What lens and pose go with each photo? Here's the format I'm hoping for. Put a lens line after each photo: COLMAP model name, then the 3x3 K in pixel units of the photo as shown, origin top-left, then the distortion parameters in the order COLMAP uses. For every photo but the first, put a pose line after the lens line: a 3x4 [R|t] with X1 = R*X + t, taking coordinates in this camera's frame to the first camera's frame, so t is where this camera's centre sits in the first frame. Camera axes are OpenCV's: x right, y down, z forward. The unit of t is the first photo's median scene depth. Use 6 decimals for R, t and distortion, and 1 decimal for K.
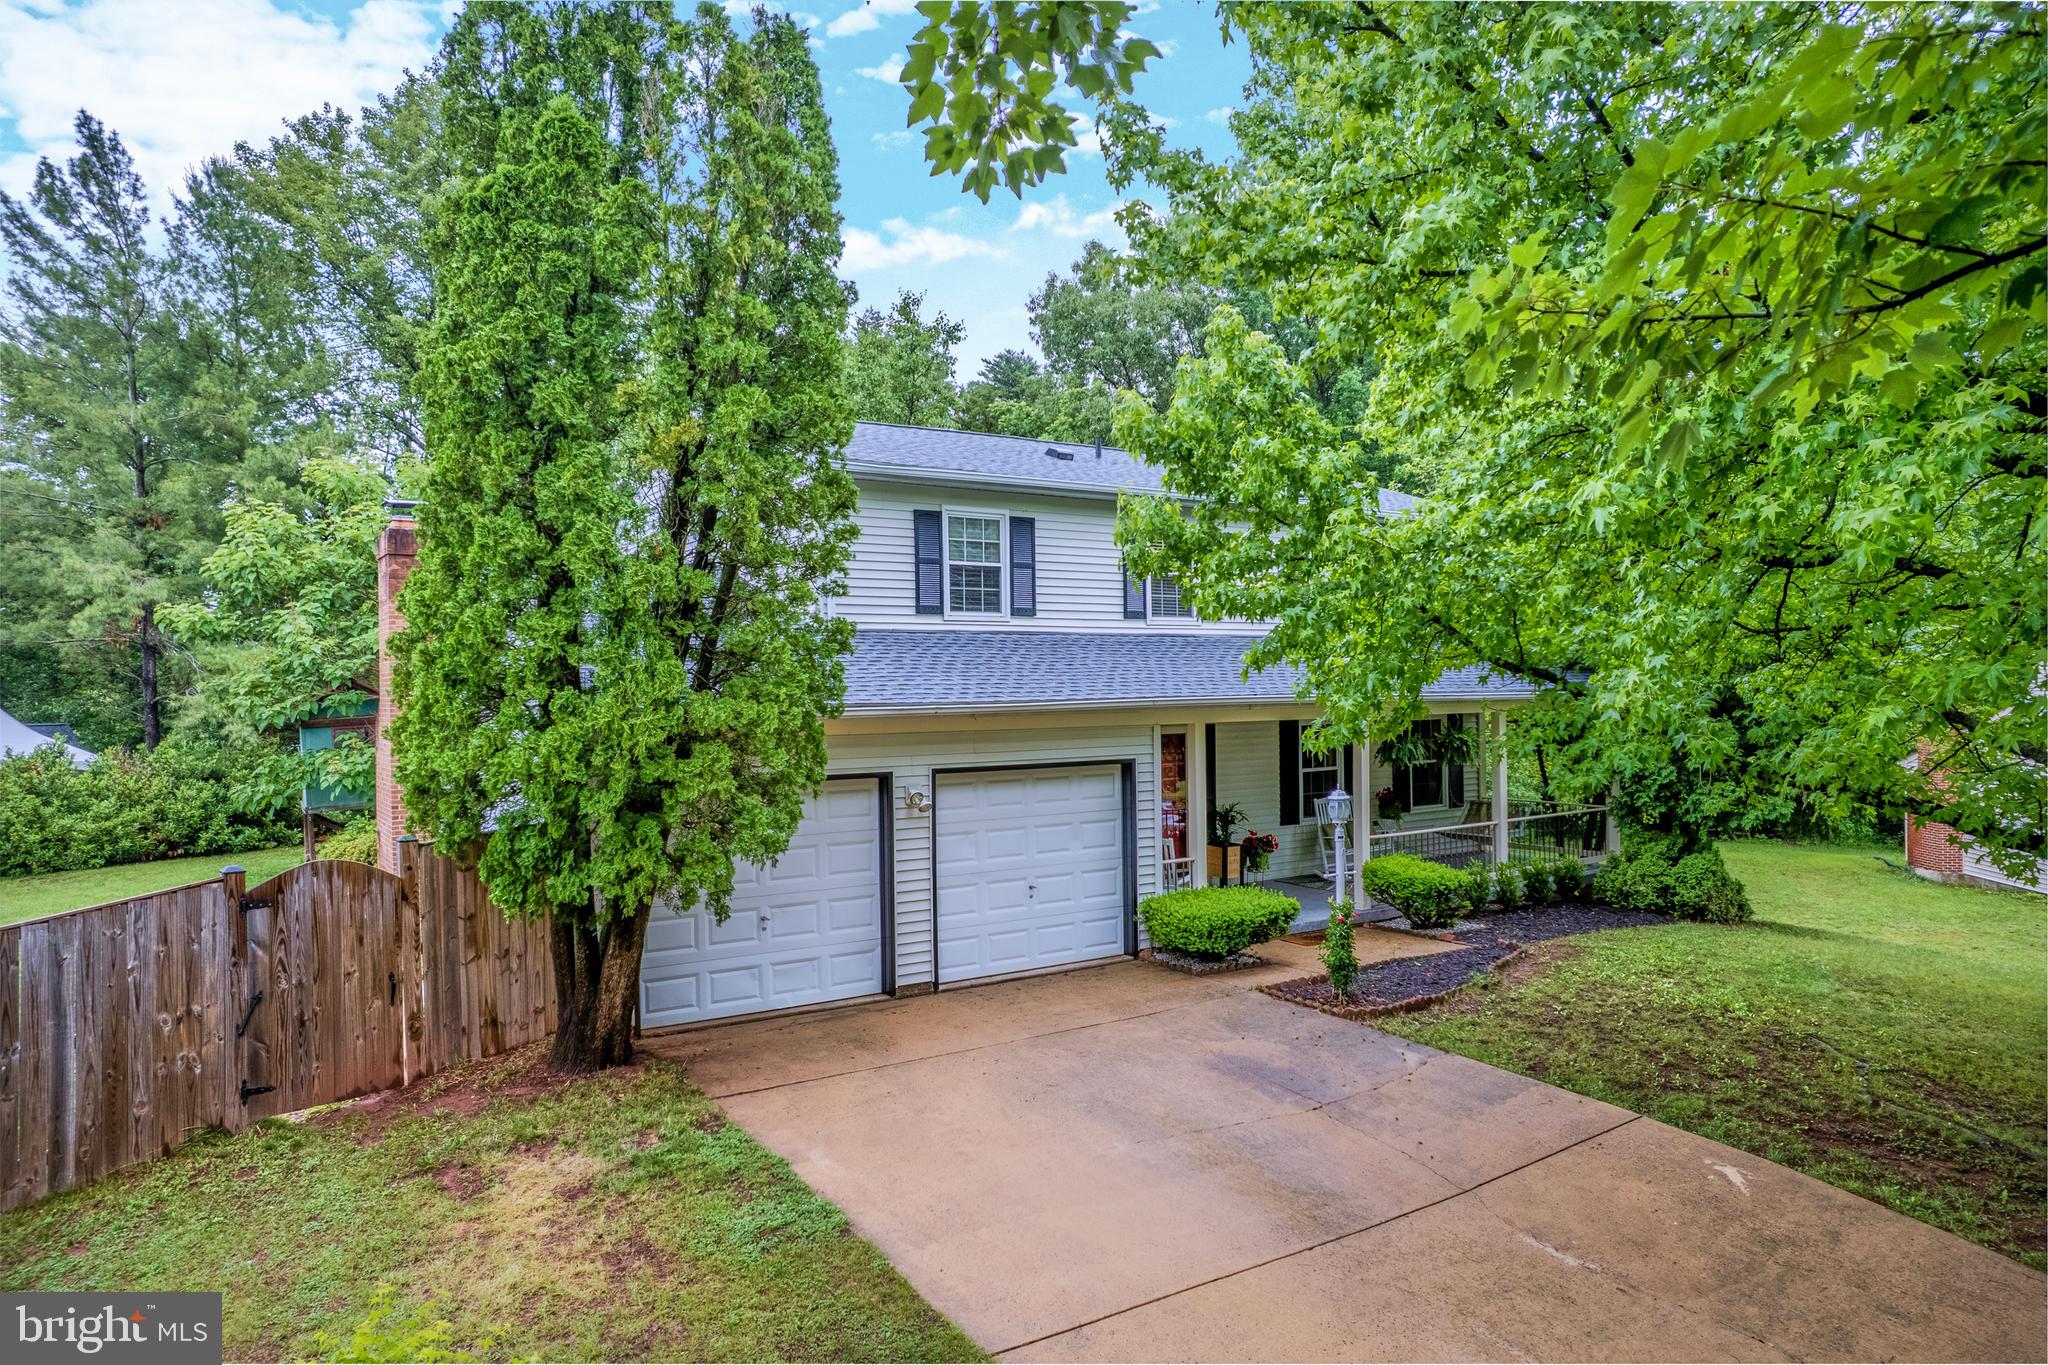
lens RADIAL K [[1305.9, 0, 1024.2], [0, 1305.9, 689.0], [0, 0, 1]] dist [-0.079293, 0.068037]
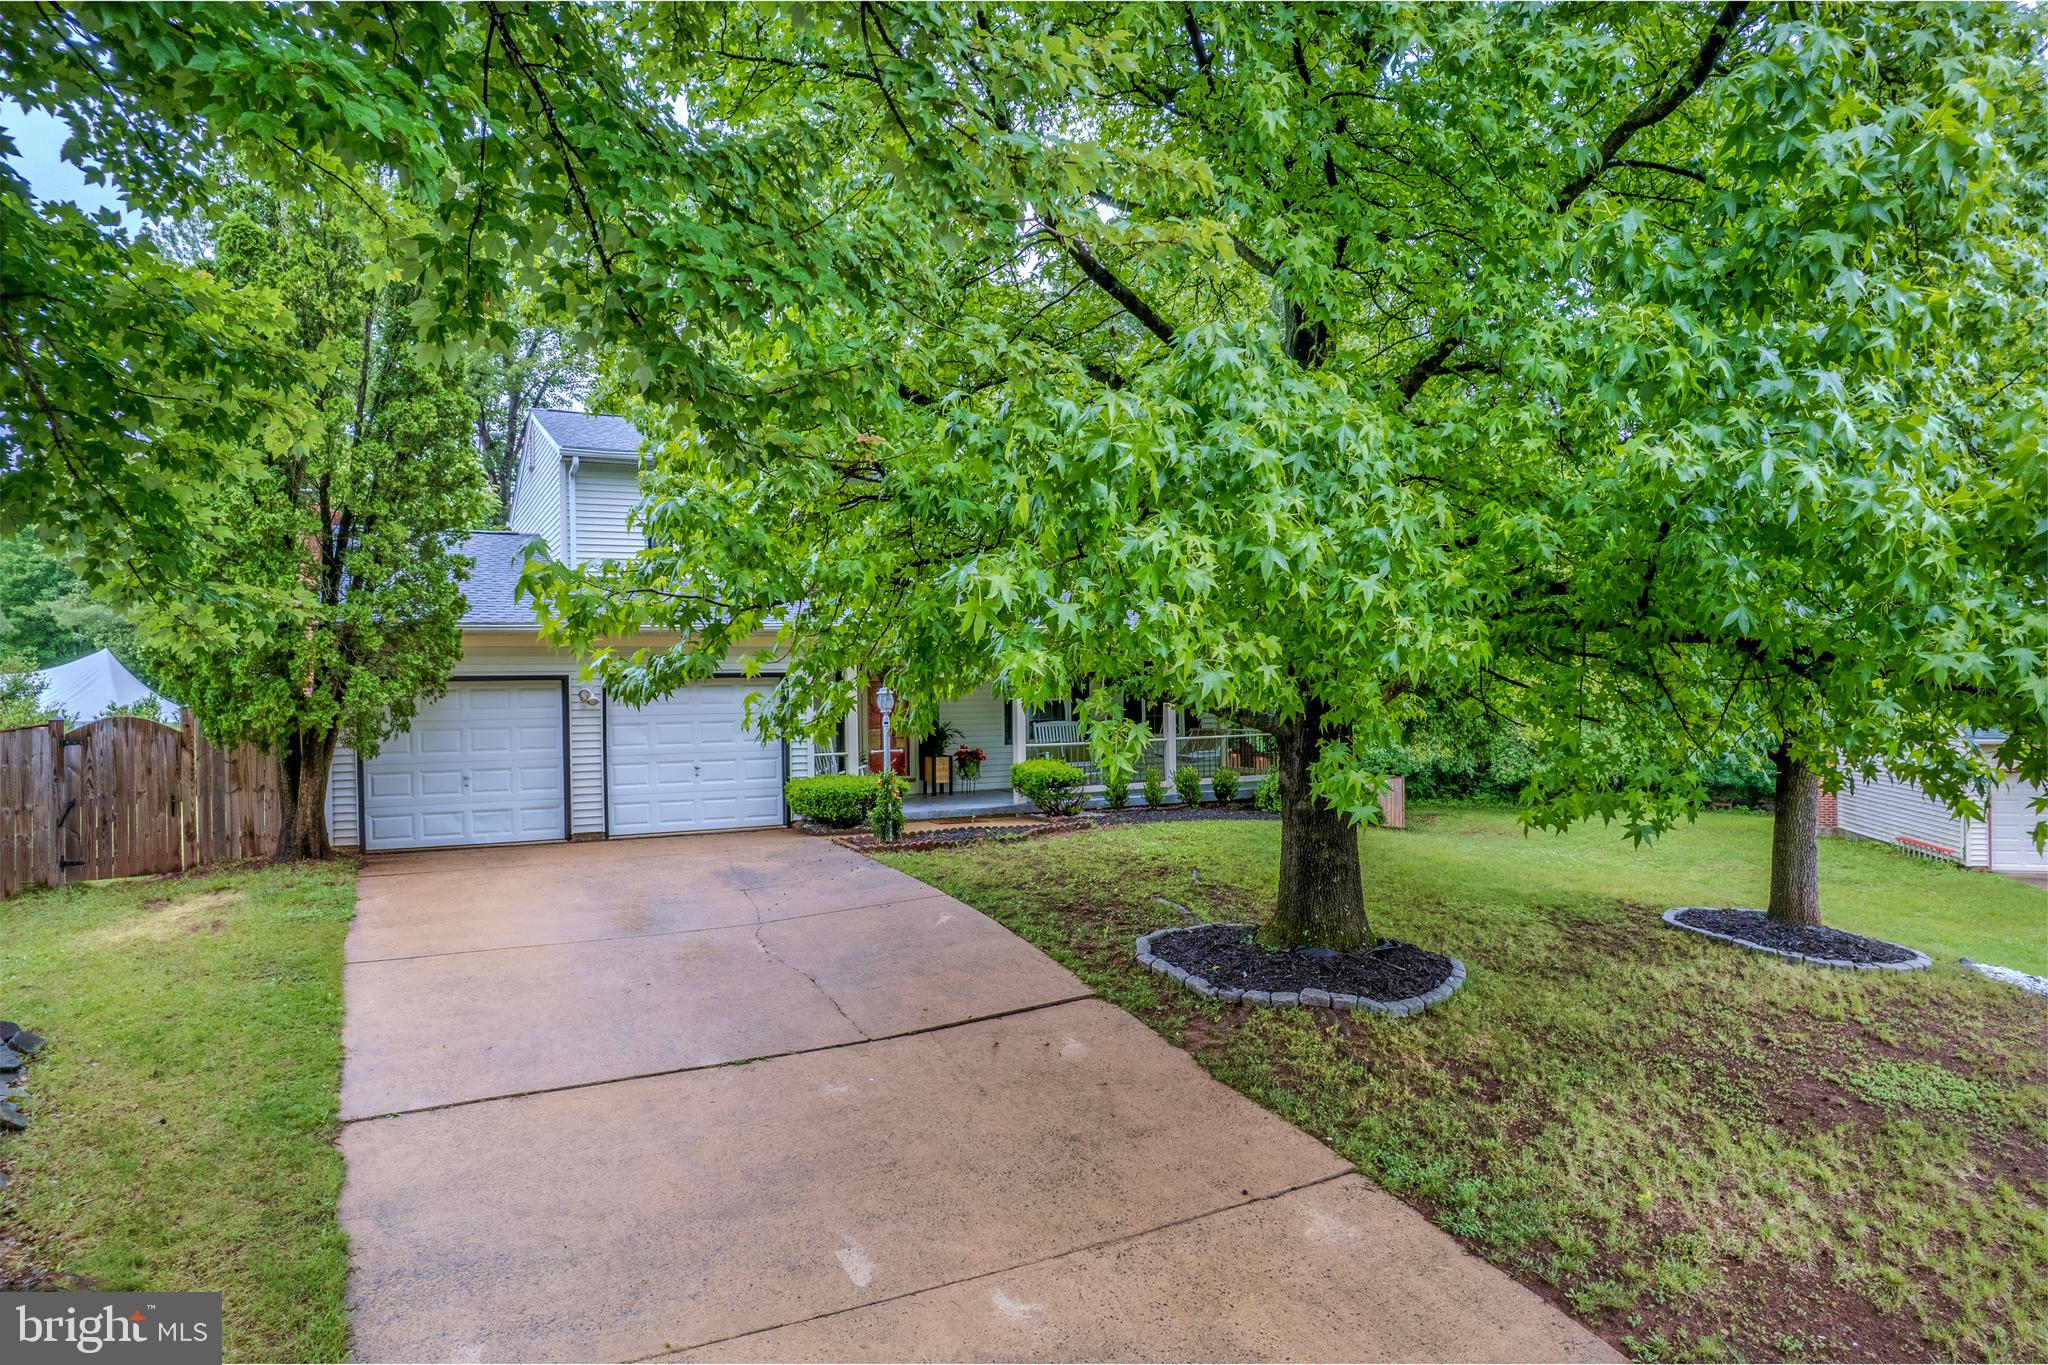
lens RADIAL K [[1305.9, 0, 1024.2], [0, 1305.9, 689.0], [0, 0, 1]] dist [-0.079293, 0.068037]
pose [[0.993094, -0.001926, -0.117303, 0.390692], [0.002070, 0.999997, 0.001102, 0.057218], [0.117301, -0.001337, 0.993096, -0.212563]]
